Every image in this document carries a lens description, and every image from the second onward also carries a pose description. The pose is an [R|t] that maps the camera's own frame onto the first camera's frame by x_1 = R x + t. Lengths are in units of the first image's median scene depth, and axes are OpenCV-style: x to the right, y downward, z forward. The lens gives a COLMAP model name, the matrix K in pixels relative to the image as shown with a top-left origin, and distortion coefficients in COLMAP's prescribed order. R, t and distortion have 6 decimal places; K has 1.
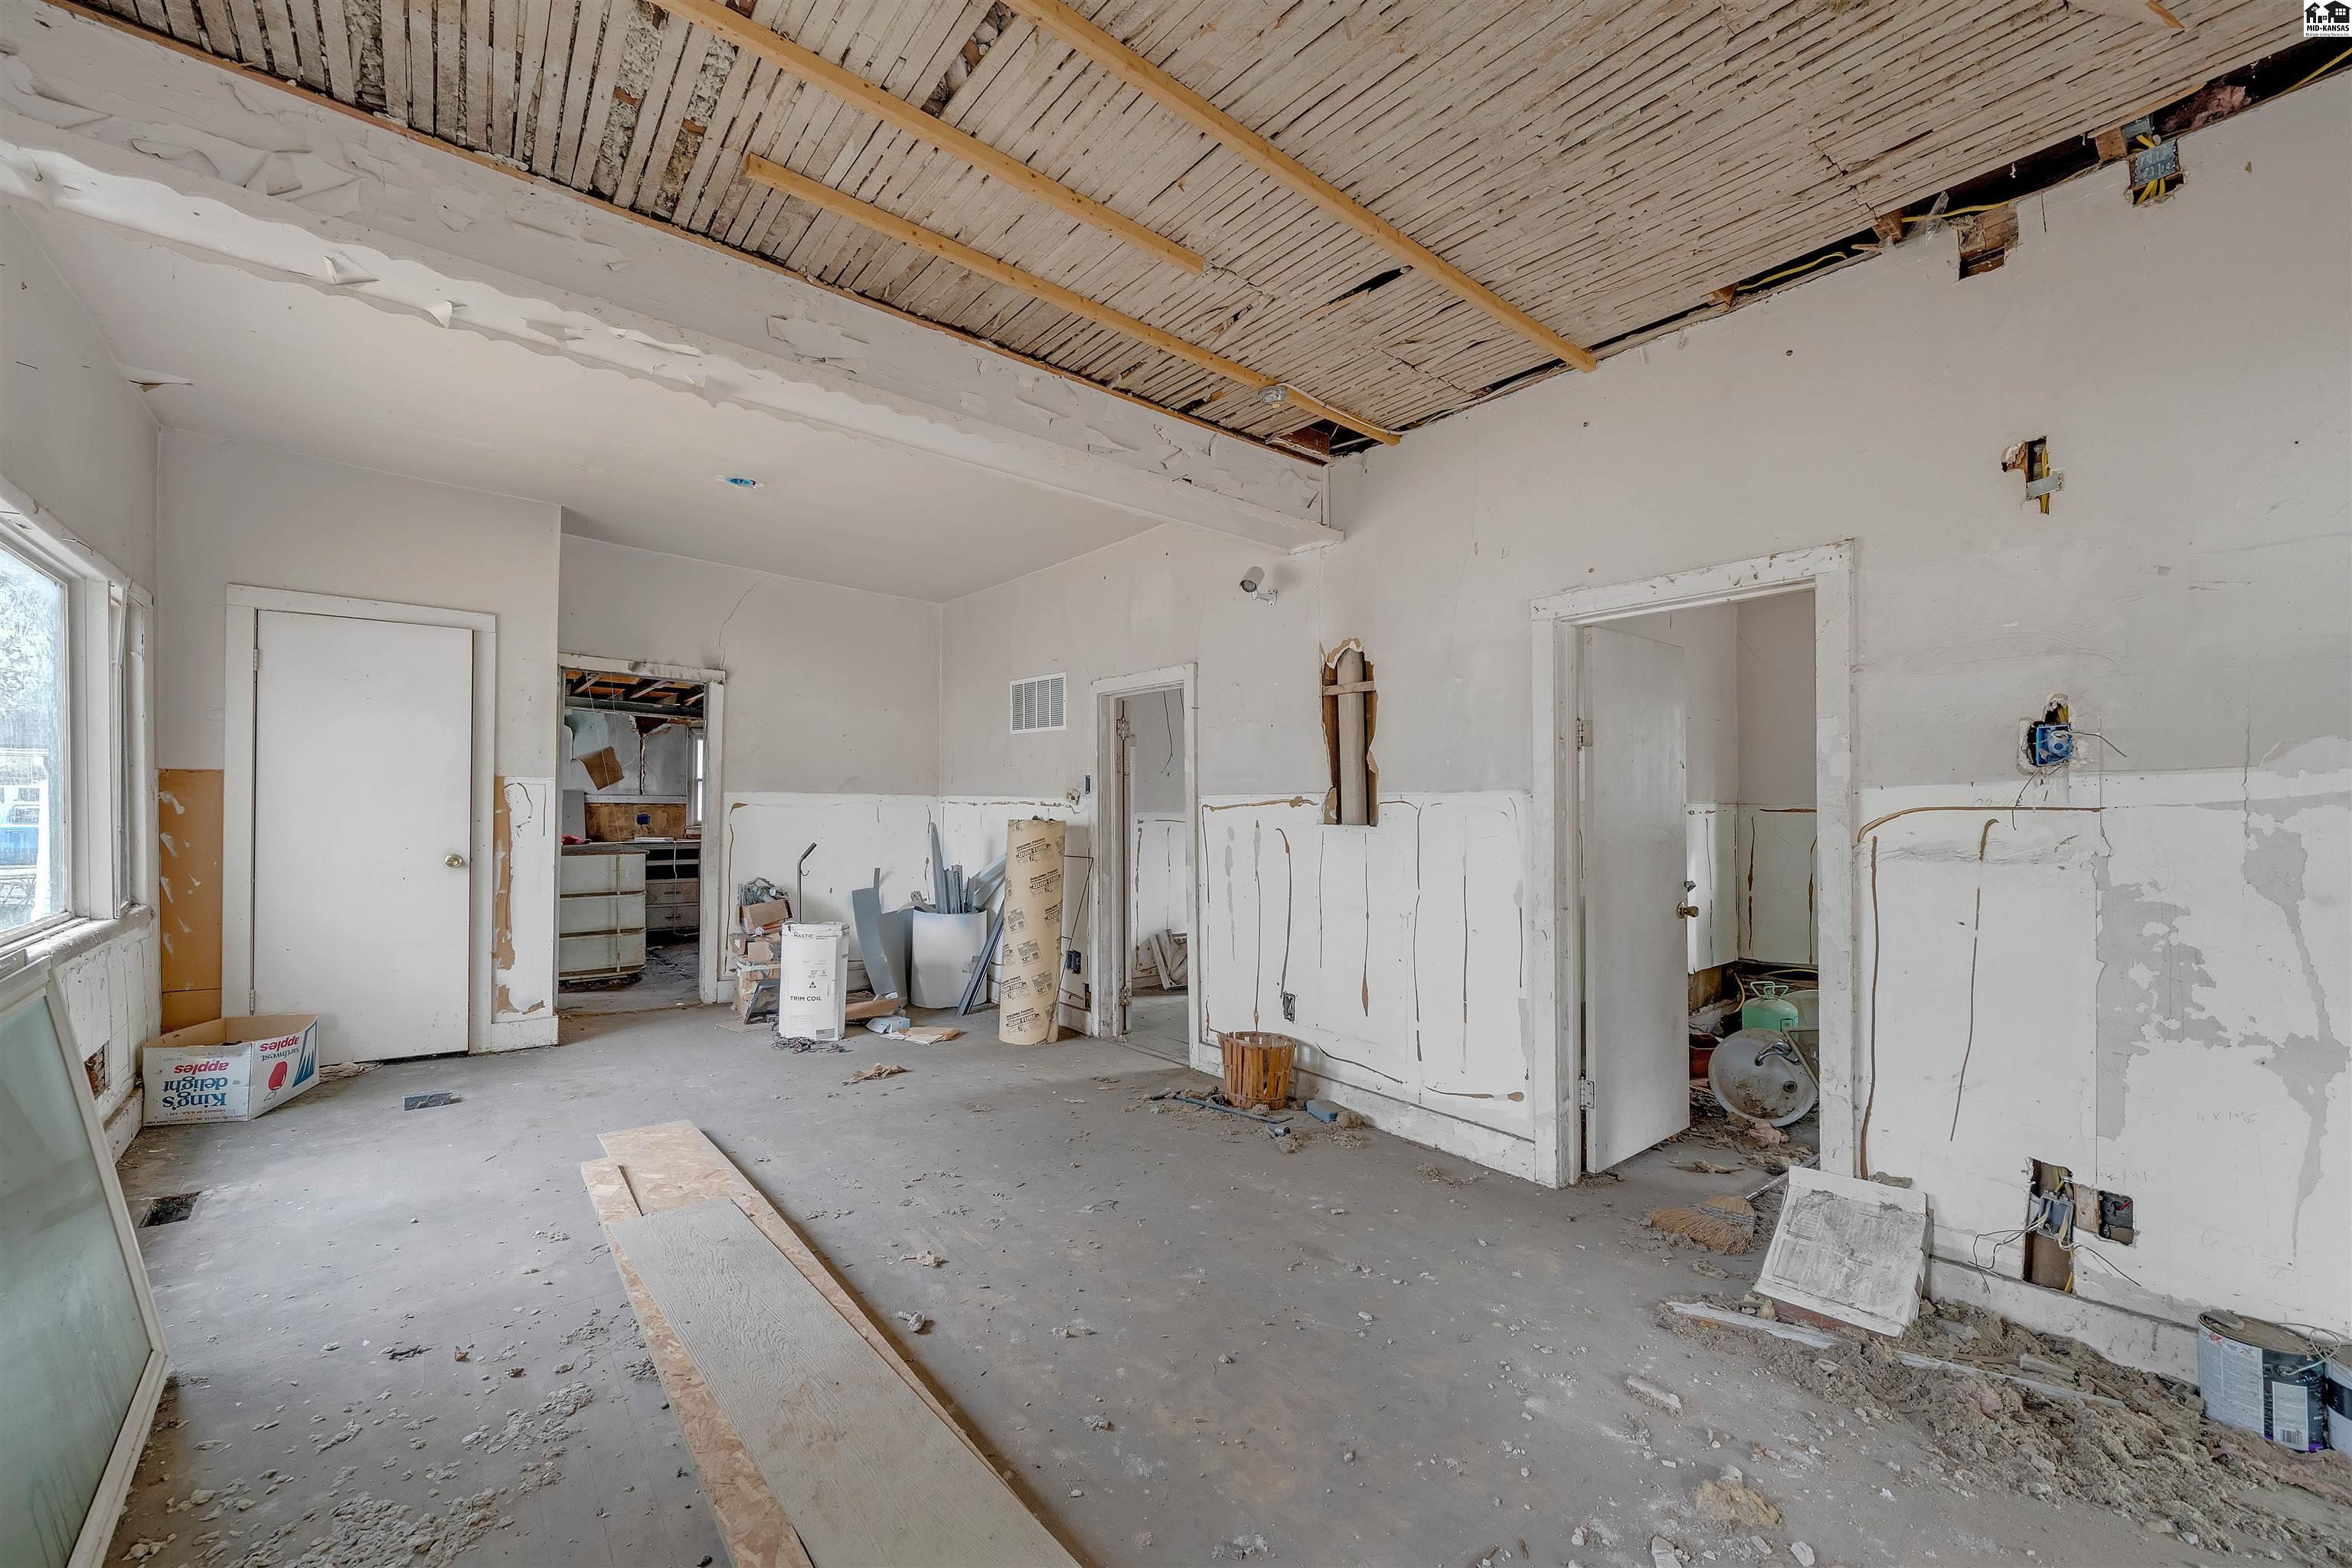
lens RADIAL K [[959.8, 0, 1168.5], [0, 959.8, 811.5], [0, 0, 1]] dist [-0.001705, -0.000211]
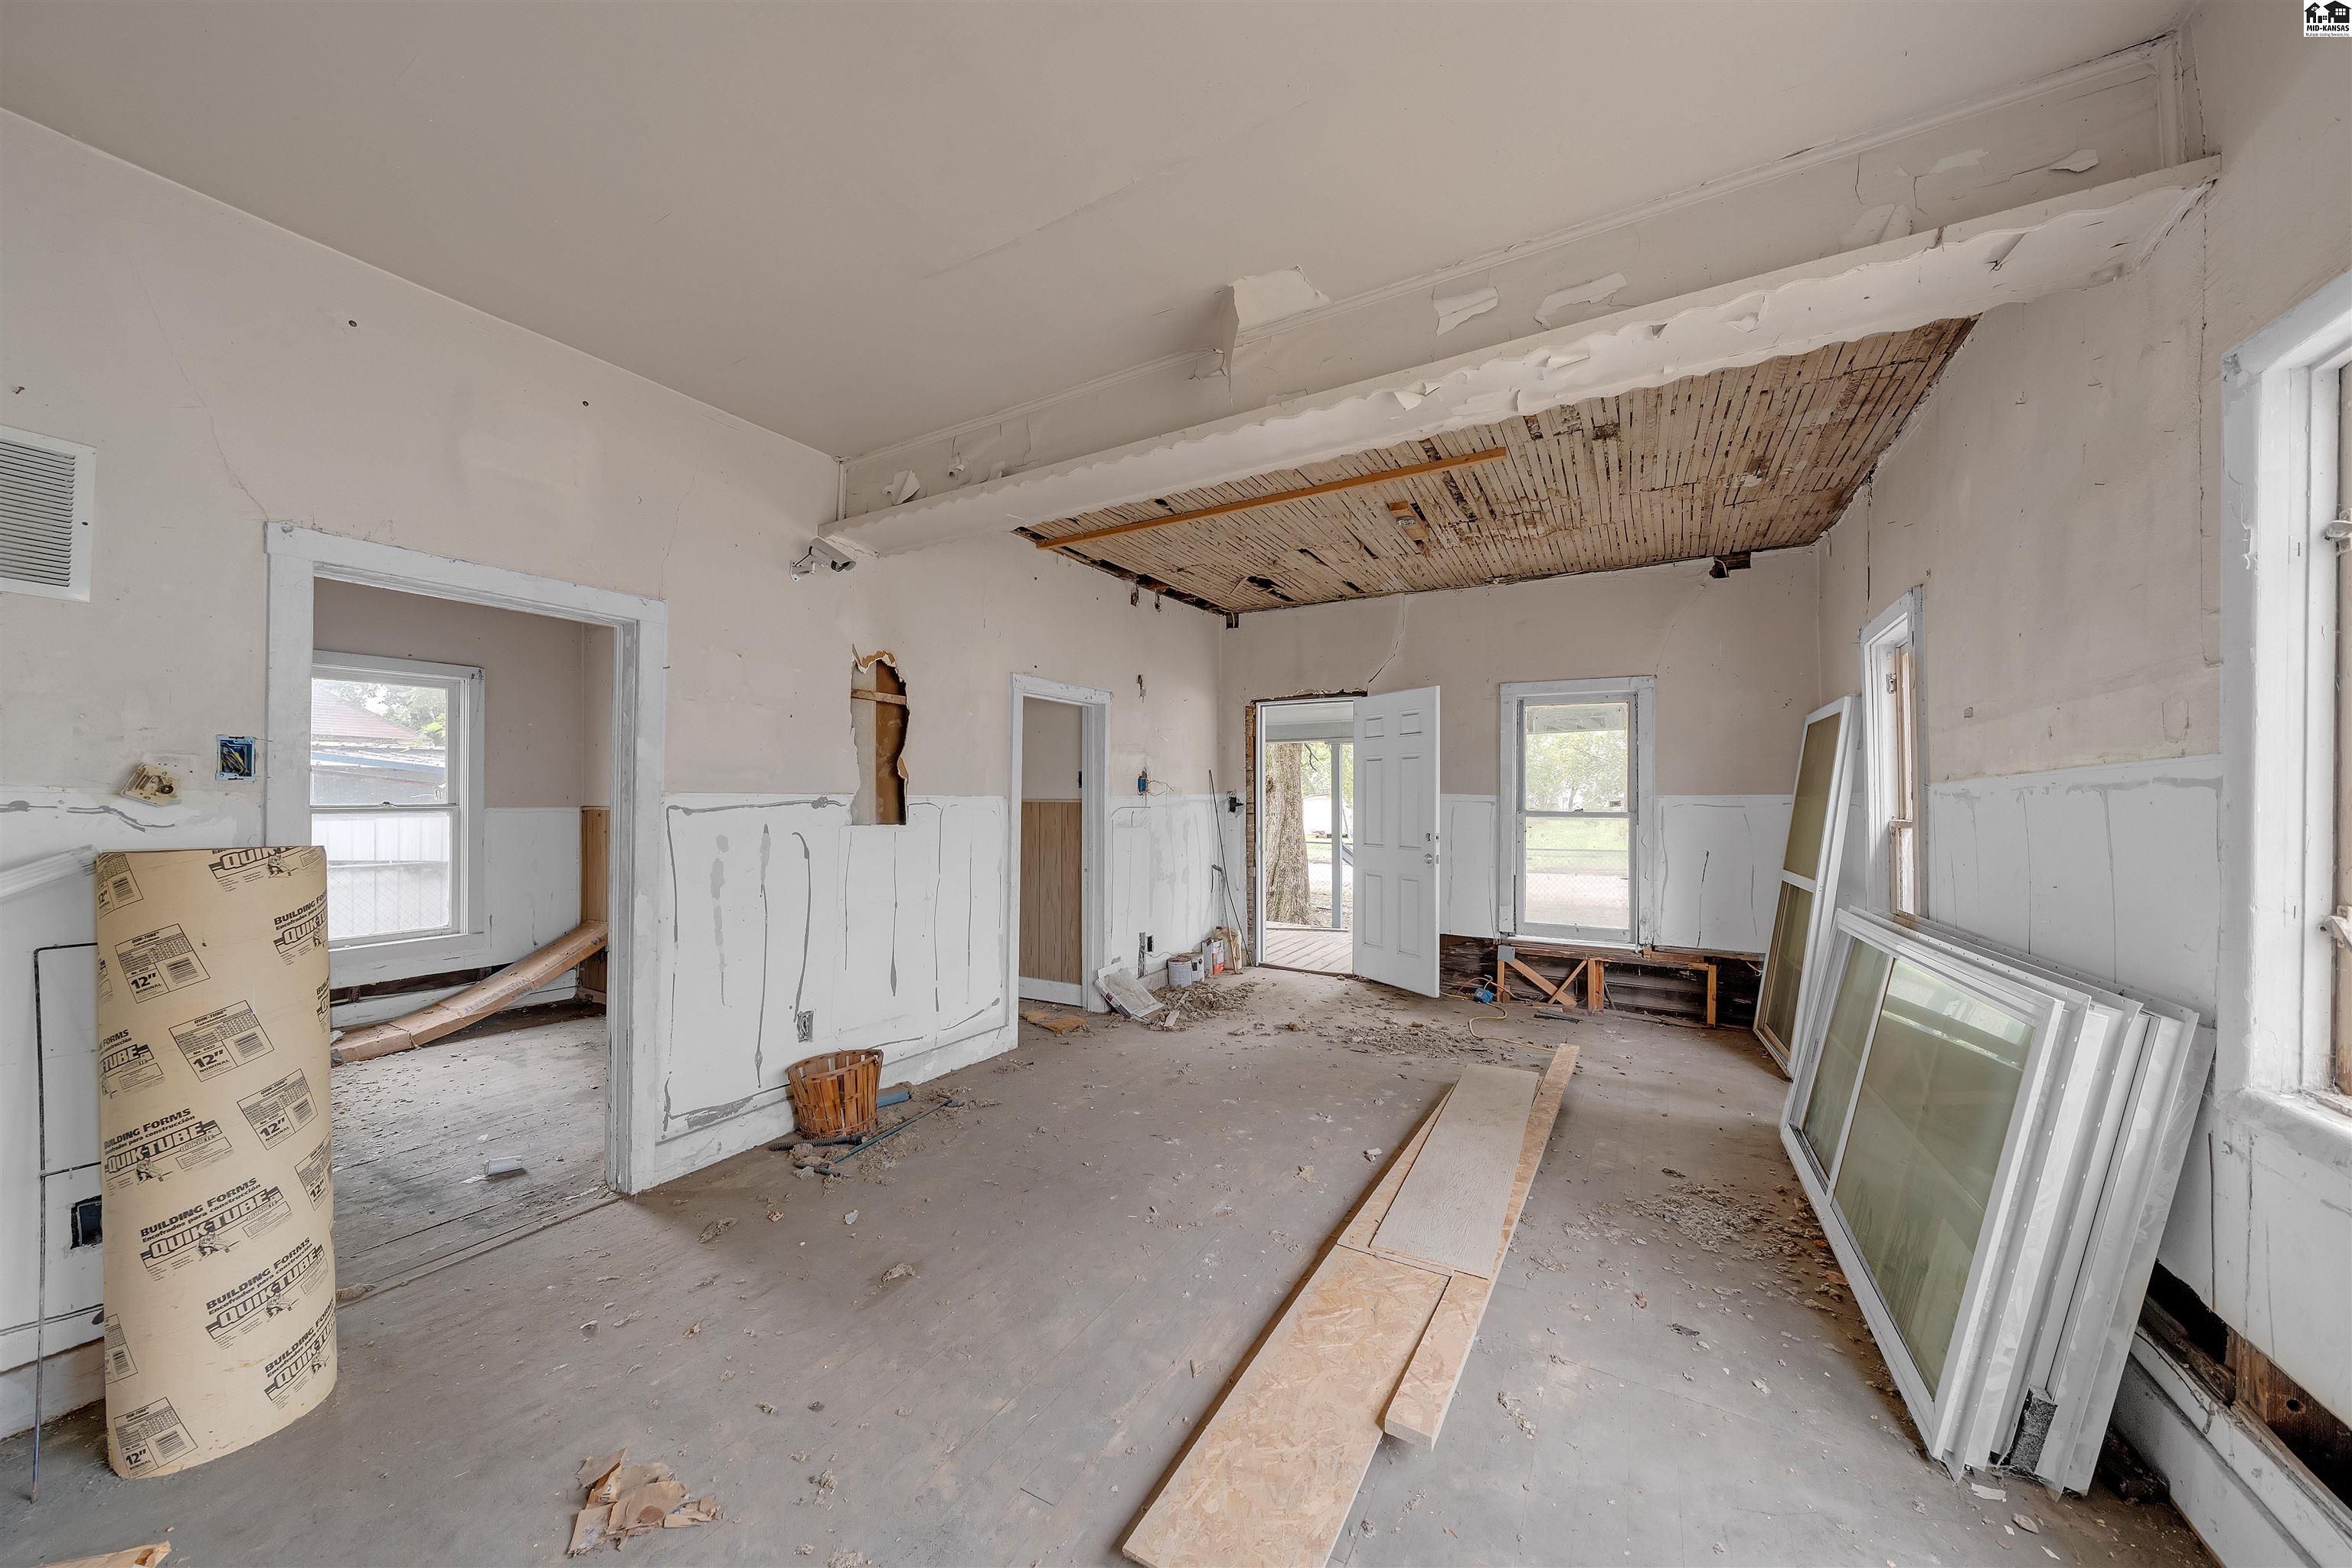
lens RADIAL K [[825.1, 0, 1184.9], [0, 825.1, 805.6], [0, 0, 1]] dist [0.000146, -0.000036]
pose [[-0.378224, -0.011207, 0.925646, -0.854499], [-0.007091, 0.999932, 0.009209, -0.019693], [-0.925687, -0.003080, -0.378277, 1.116058]]
